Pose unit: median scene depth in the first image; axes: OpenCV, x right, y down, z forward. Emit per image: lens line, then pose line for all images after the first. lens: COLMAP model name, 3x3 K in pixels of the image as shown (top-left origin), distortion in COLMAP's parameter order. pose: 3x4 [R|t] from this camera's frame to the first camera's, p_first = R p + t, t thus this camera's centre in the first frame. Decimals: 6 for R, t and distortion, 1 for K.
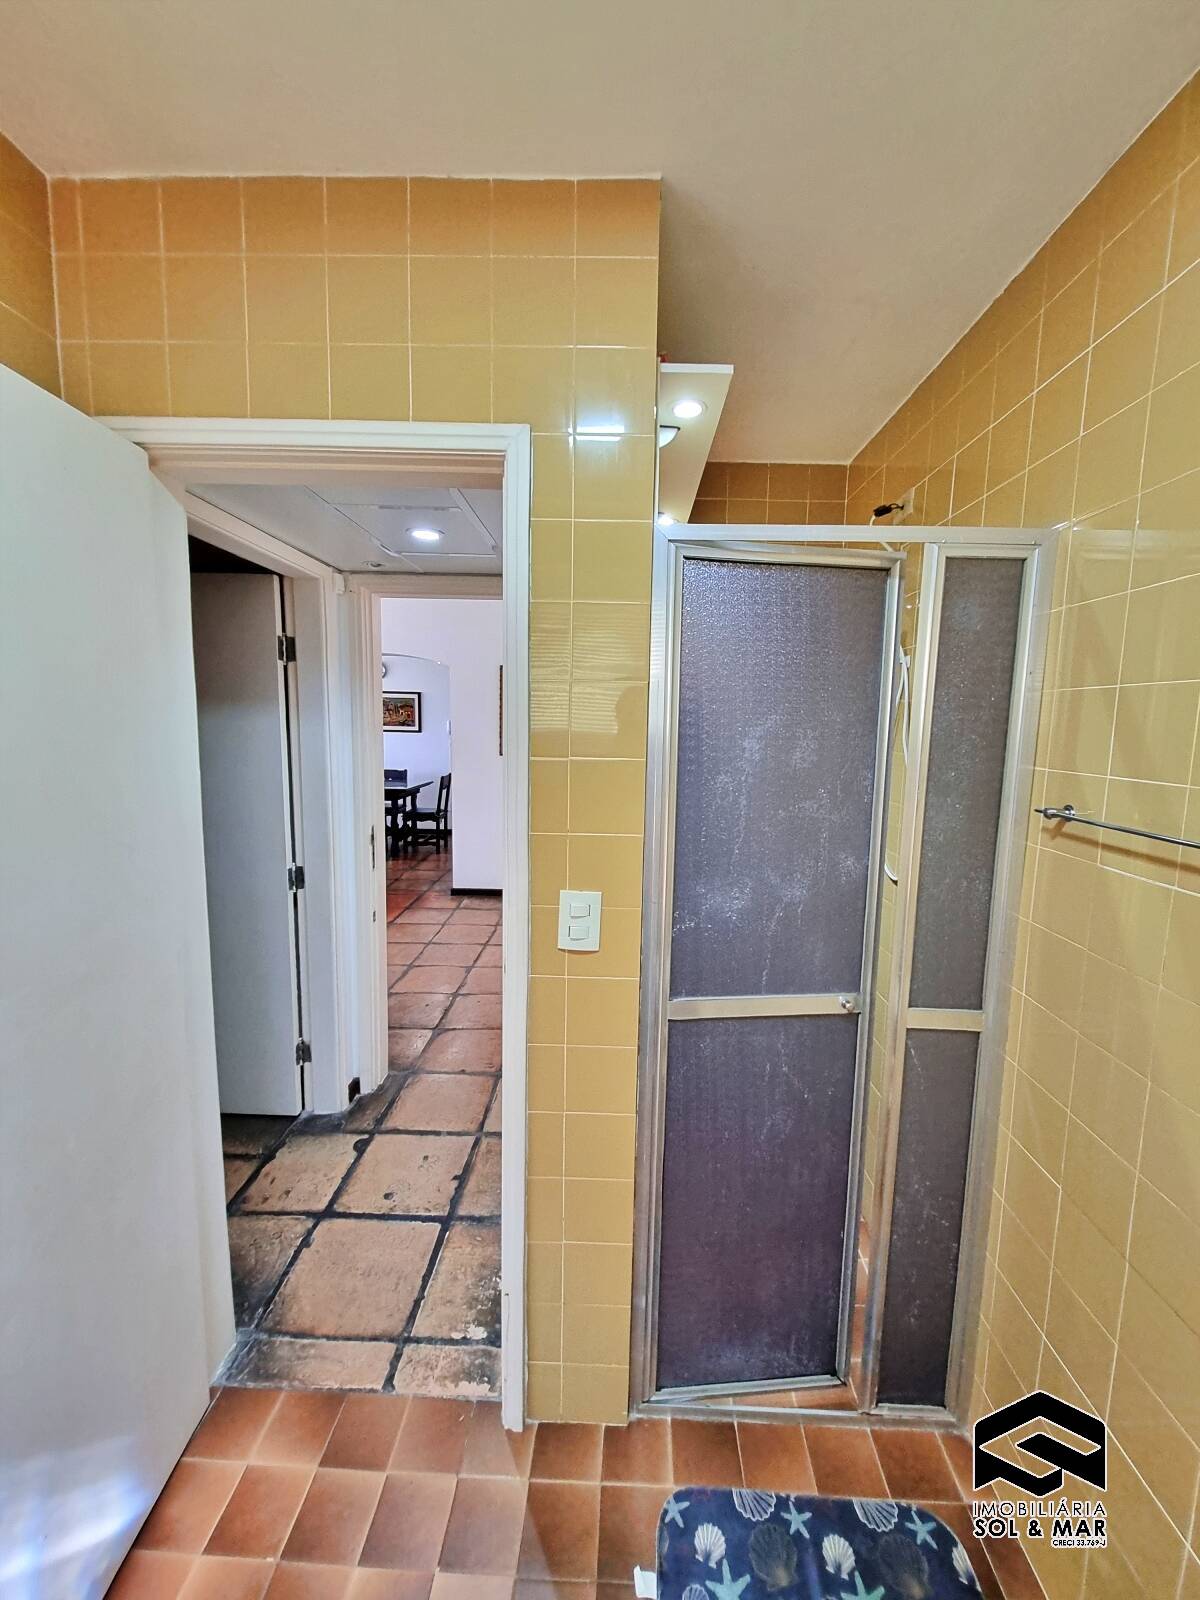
lens RADIAL K [[631.7, 0, 619.2], [0, 631.7, 796.6], [0, 0, 1]] dist [0.002979, -0.000116]
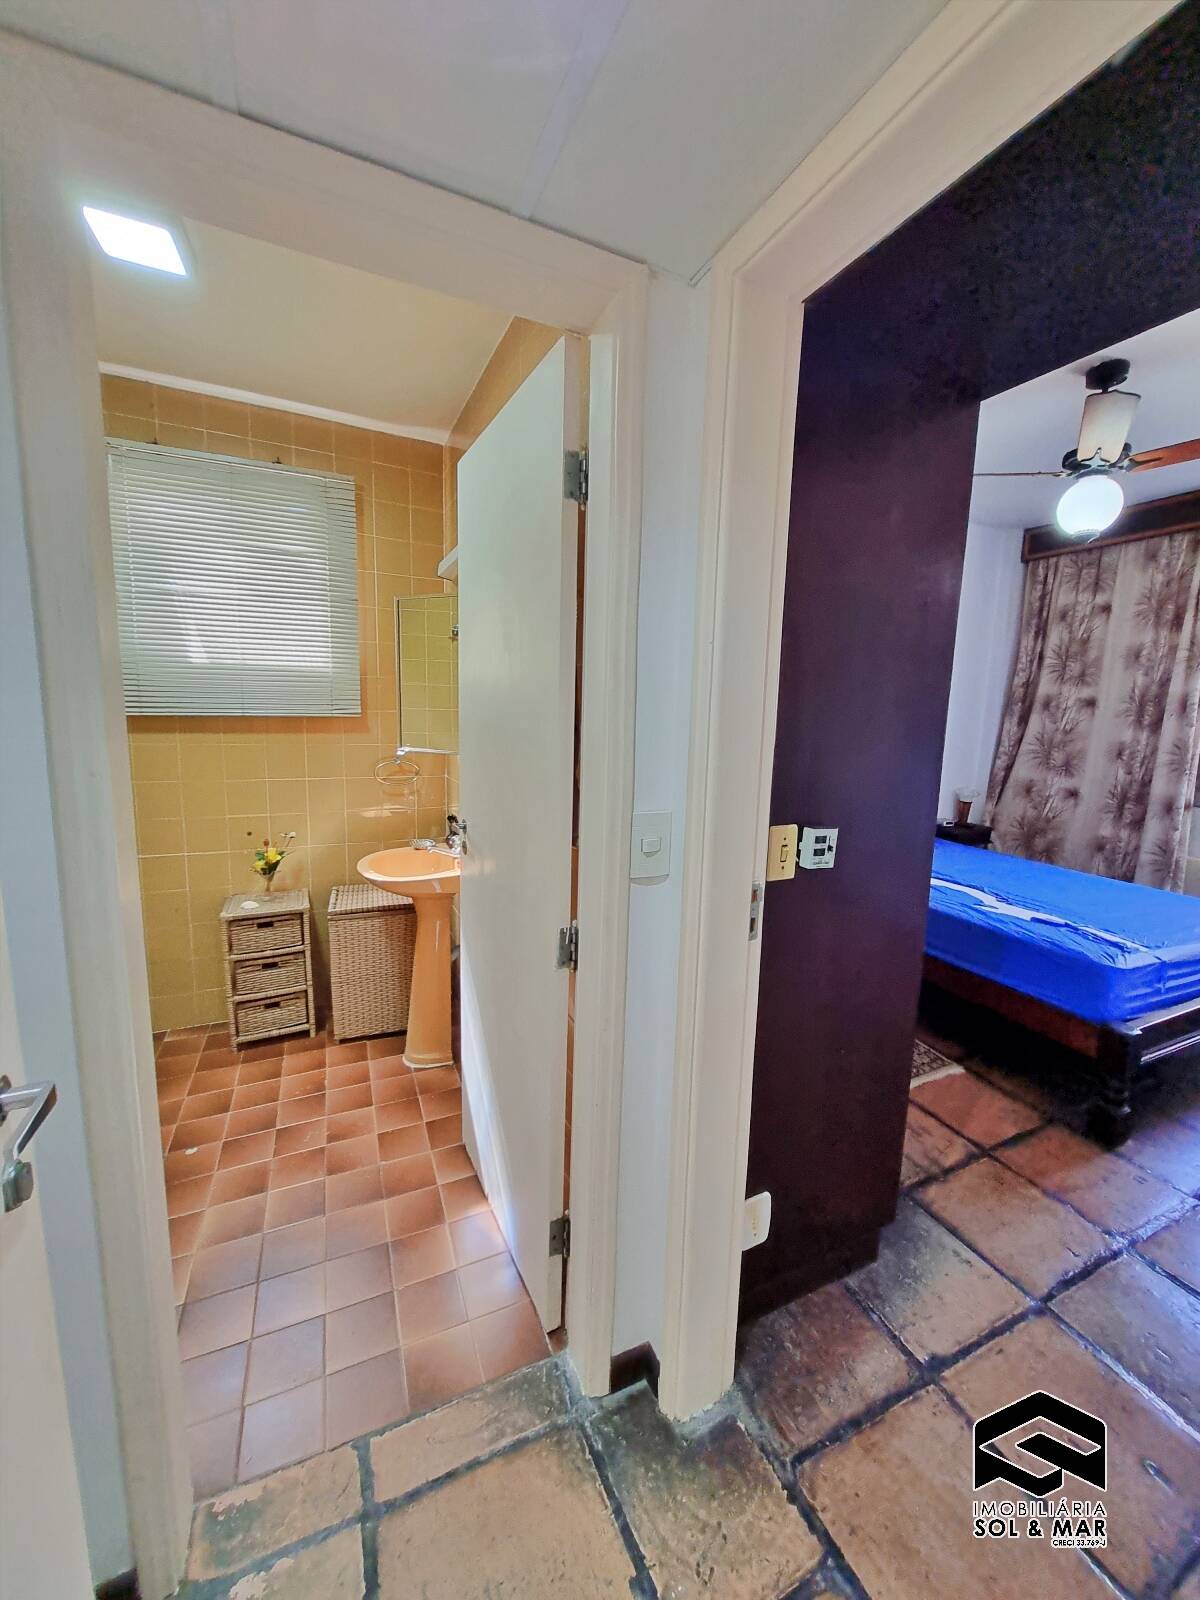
lens RADIAL K [[631.7, 0, 619.2], [0, 631.7, 796.6], [0, 0, 1]] dist [0.002979, -0.000116]
pose [[-0.895838, 0.020899, -0.443889, -0.291530], [-0.099512, 0.964091, 0.246222, -0.089286], [0.433095, 0.264747, -0.861590, 1.488510]]
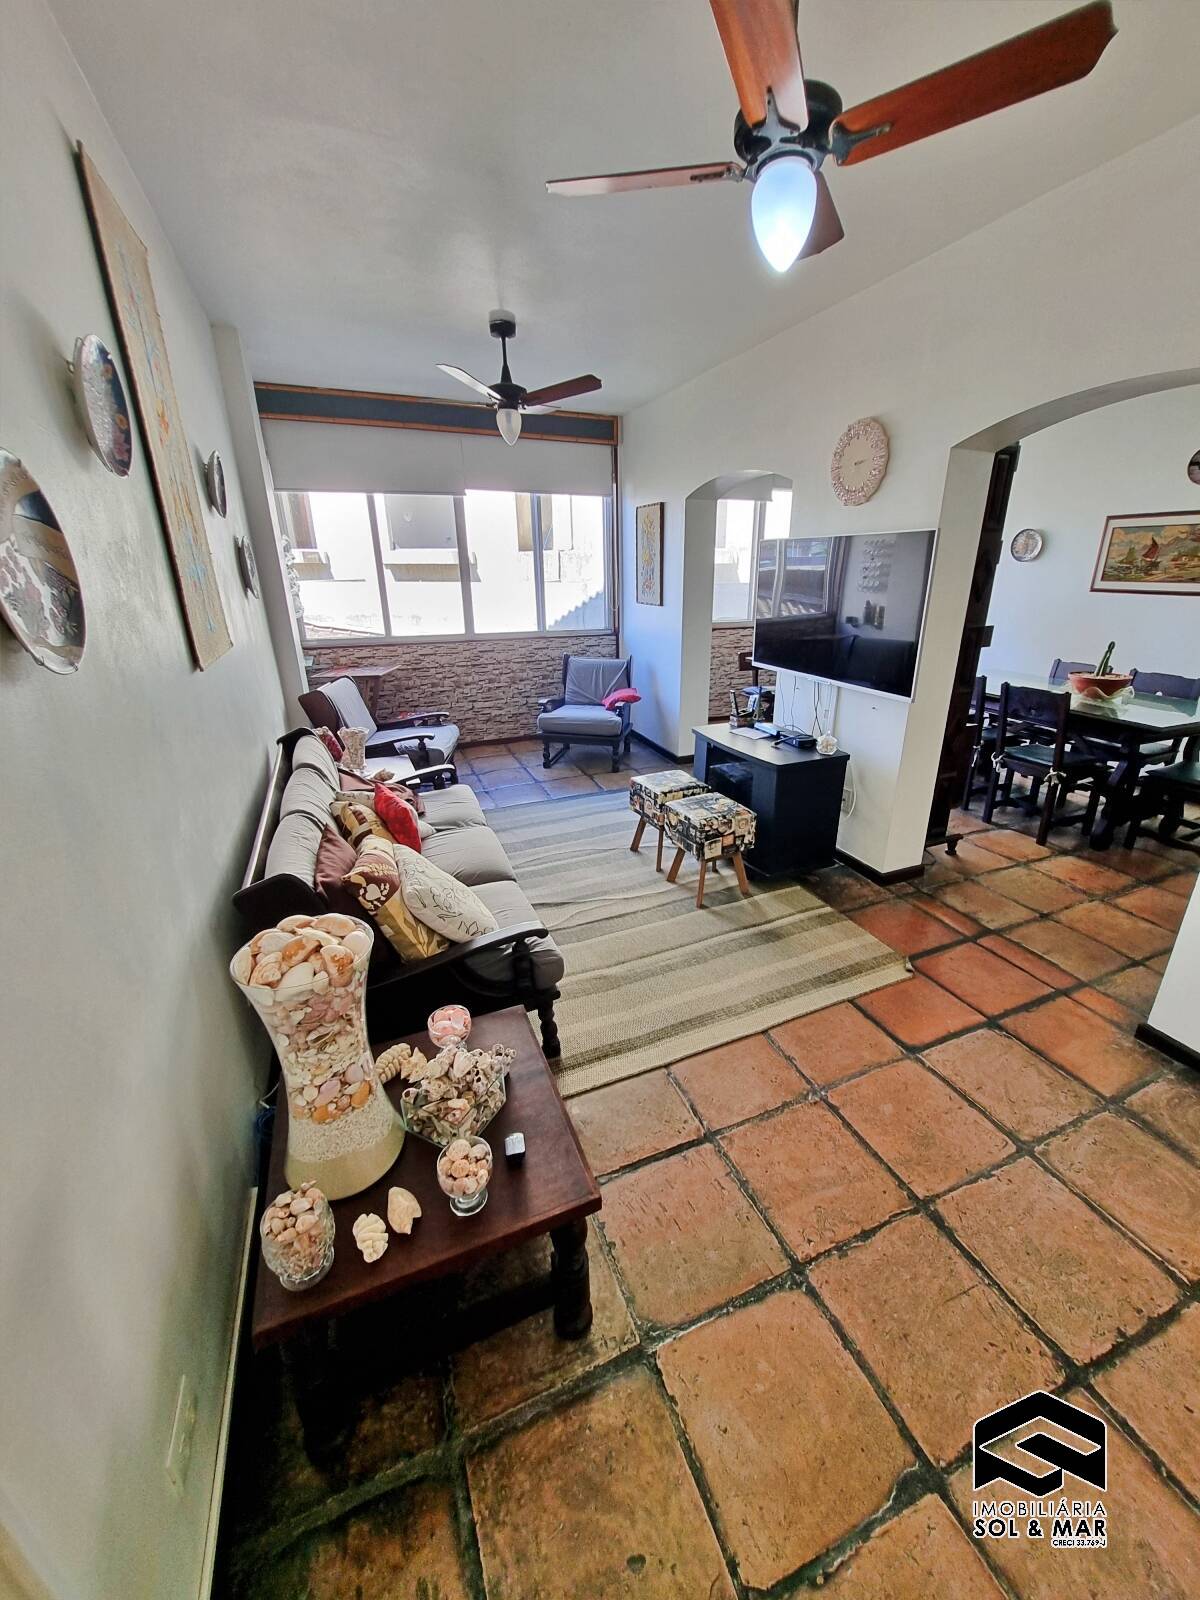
lens RADIAL K [[620.6, 0, 600.0], [0, 620.6, 800.0], [0, 0, 1]] dist [0.000982, -0.000234]
pose [[0.384183, 0.310847, -0.869354, -0.348073], [-0.100277, 0.950096, 0.295403, -0.228795], [0.917795, -0.026313, 0.396181, 1.843053]]
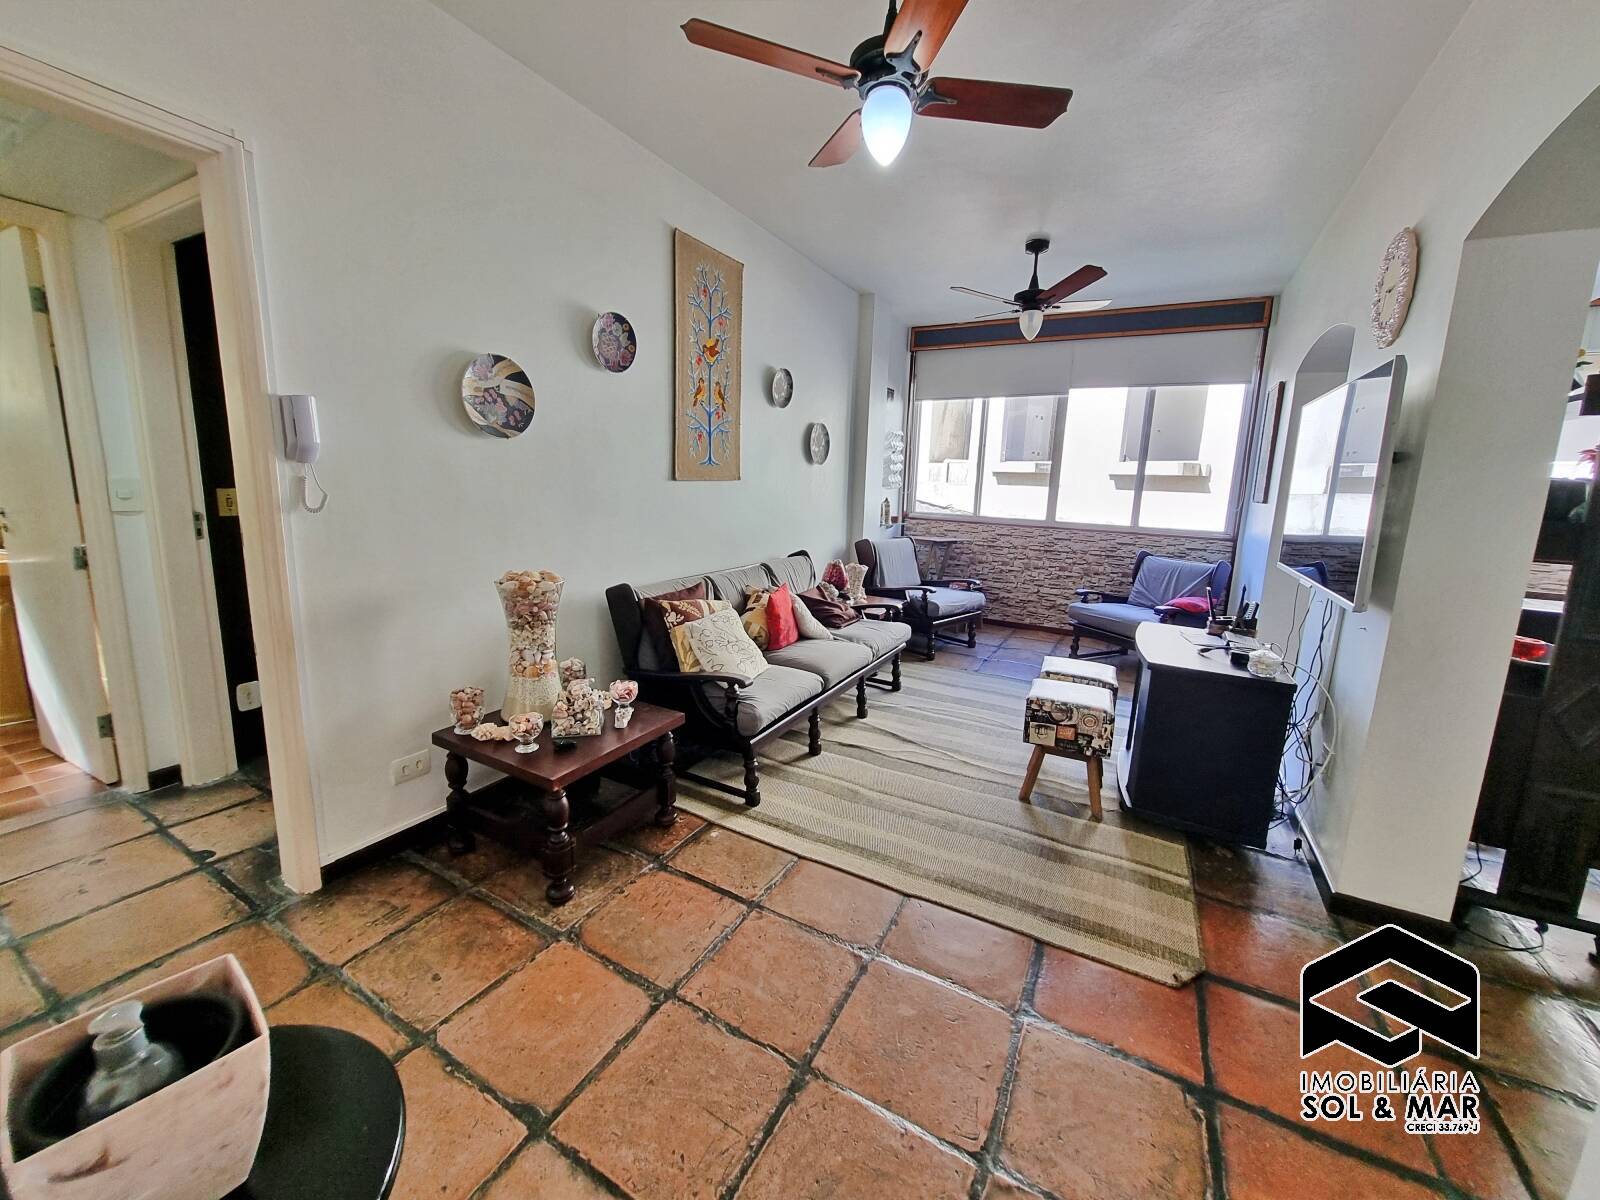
lens RADIAL K [[620.8, 0, 796.7], [0, 620.8, 584.6], [0, 0, 1]] dist [0.002153, -0.000403]
pose [[-0.488798, 0.113878, -0.864932, -0.139456], [-0.151524, 0.965293, 0.212722, -0.200116], [0.859137, 0.235036, -0.454578, 2.910284]]
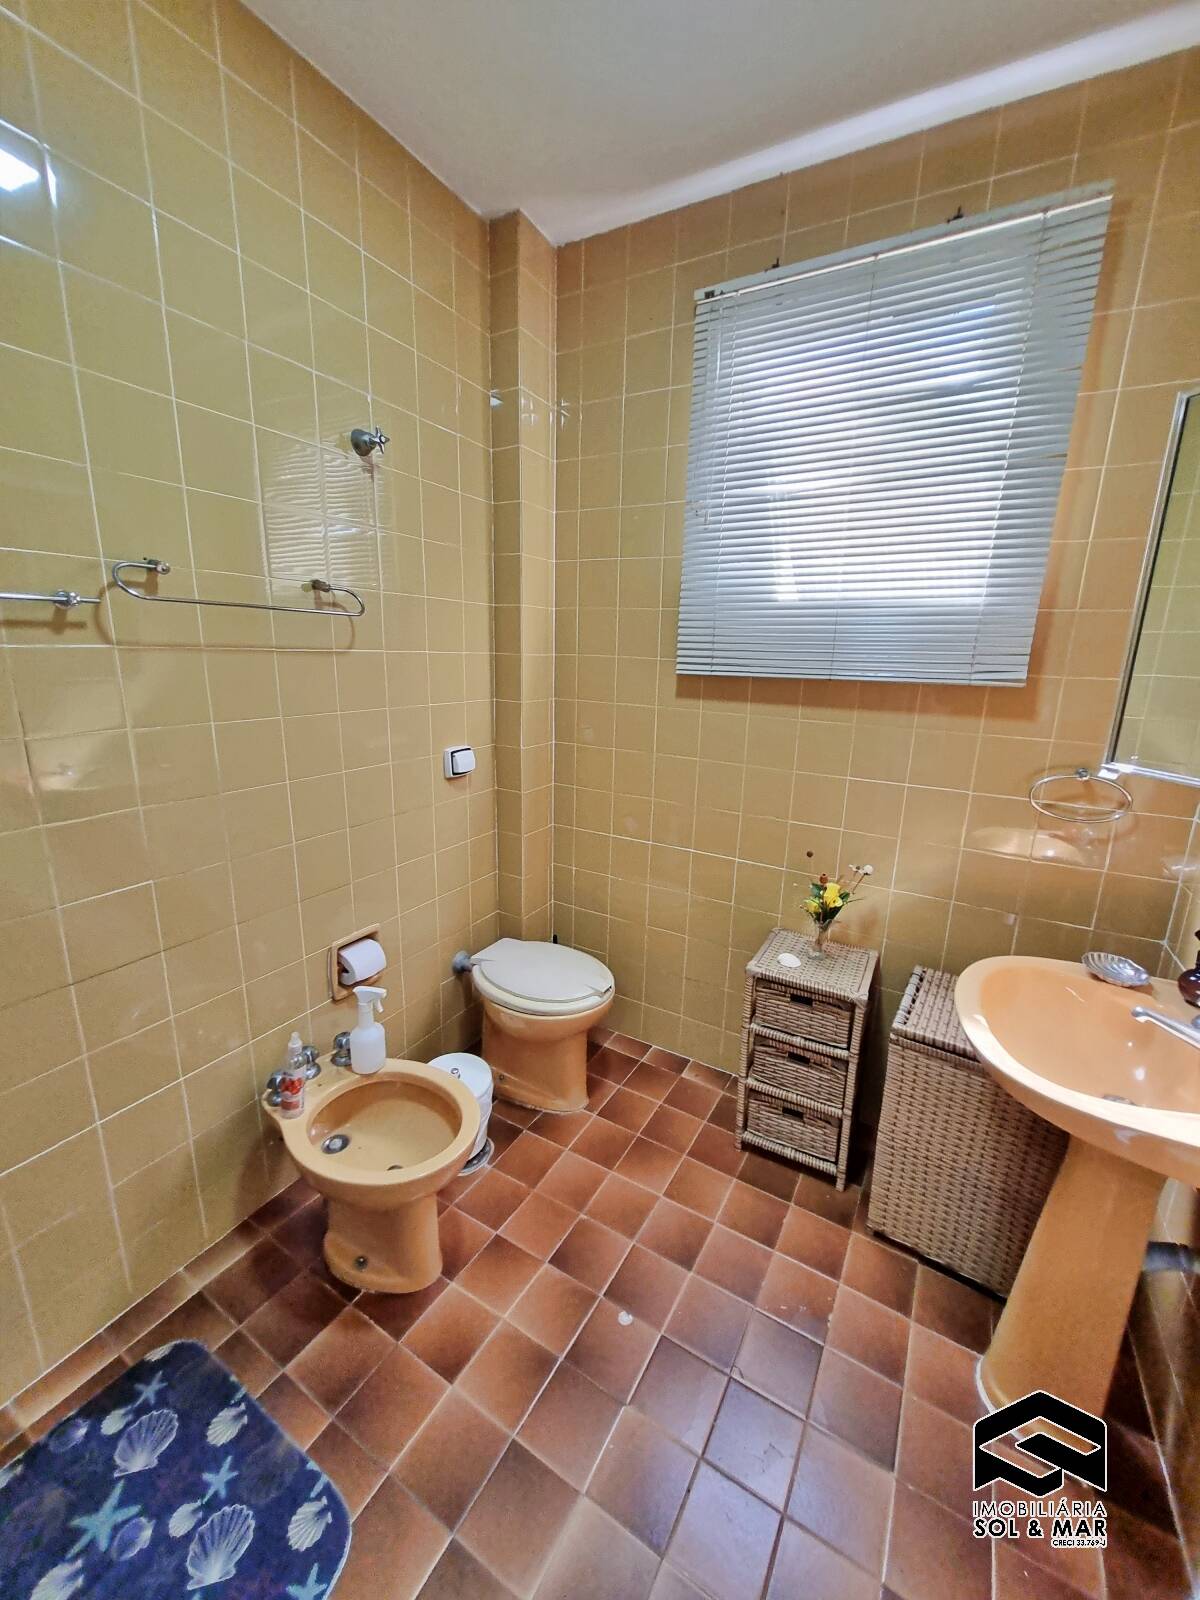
lens RADIAL K [[631.7, 0, 619.2], [0, 631.7, 796.6], [0, 0, 1]] dist [0.002979, -0.000116]
pose [[-0.882526, -0.149363, 0.445914, -0.332372], [0.013364, 0.939871, 0.341268, -0.001471], [-0.470074, 0.307137, -0.827464, 0.893825]]
